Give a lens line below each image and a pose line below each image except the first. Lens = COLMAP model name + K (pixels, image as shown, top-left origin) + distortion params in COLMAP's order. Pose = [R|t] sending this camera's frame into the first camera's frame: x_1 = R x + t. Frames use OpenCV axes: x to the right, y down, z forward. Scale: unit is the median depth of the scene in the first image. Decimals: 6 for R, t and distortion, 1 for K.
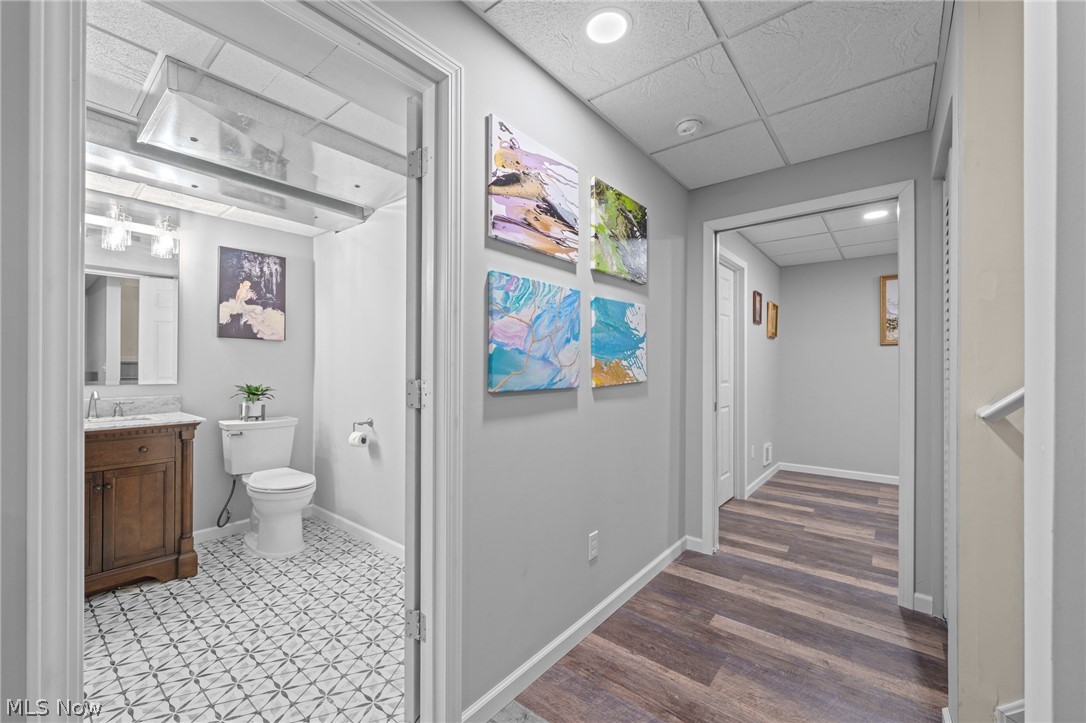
lens RADIAL K [[435.0, 0, 541.6], [0, 435.0, 364.1], [0, 0, 1]] dist [-0.001512, -0.000257]
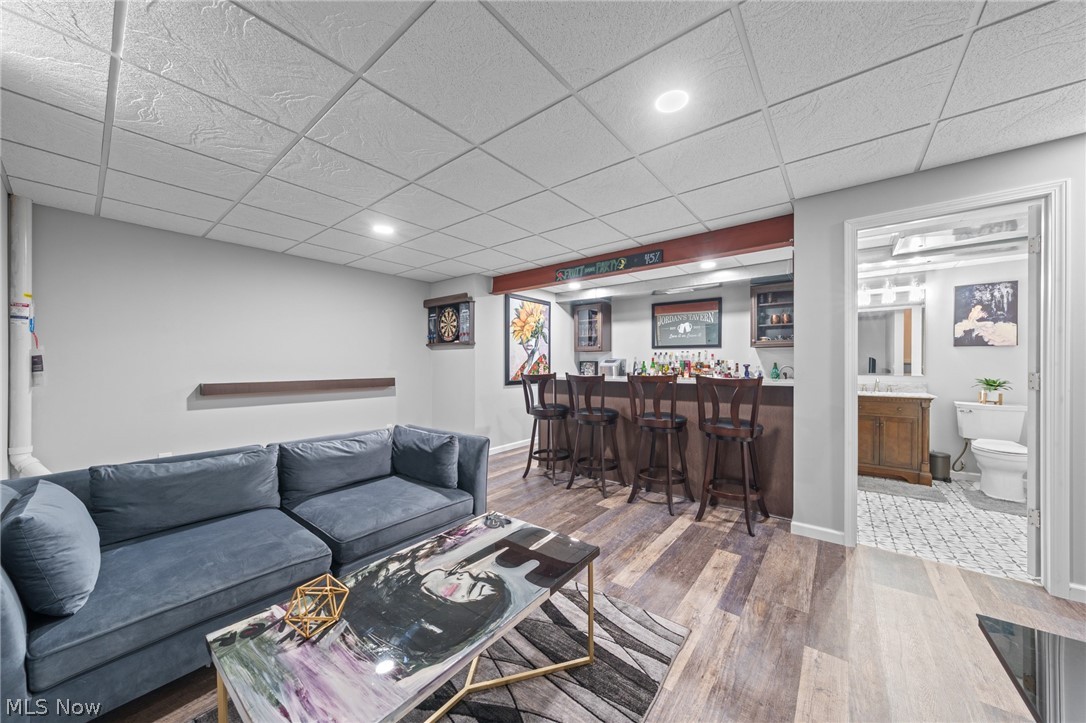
lens RADIAL K [[370.2, 0, 546.1], [0, 370.2, 367.6], [0, 0, 1]] dist [-0.002712, 0.000307]
pose [[0.004346, 0.003995, -0.999983, 0.542163], [0.005455, 0.999977, 0.004019, -0.000966], [0.999976, -0.005472, 0.004324, -0.433969]]
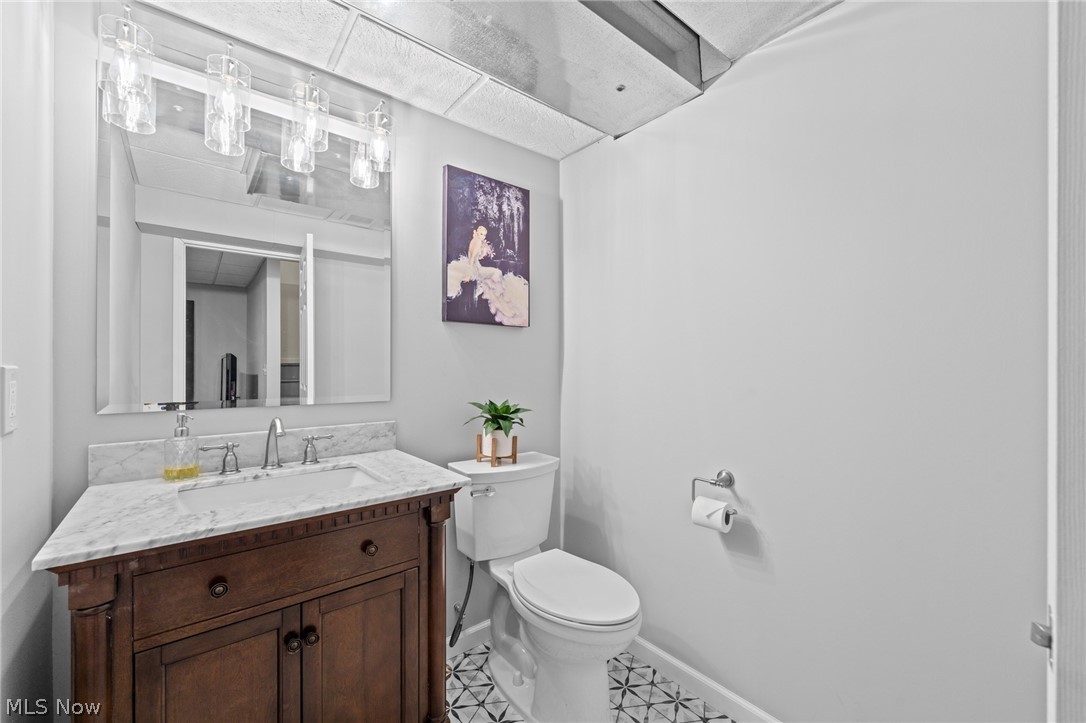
lens RADIAL K [[456.6, 0, 554.3], [0, 456.6, 363.2], [0, 0, 1]] dist [0.001489, 0.001183]
pose [[0.977715, -0.007303, -0.209808, -0.467646], [0.007511, 0.999972, 0.000197, -0.003597], [0.209801, -0.001769, 0.977743, 0.424046]]
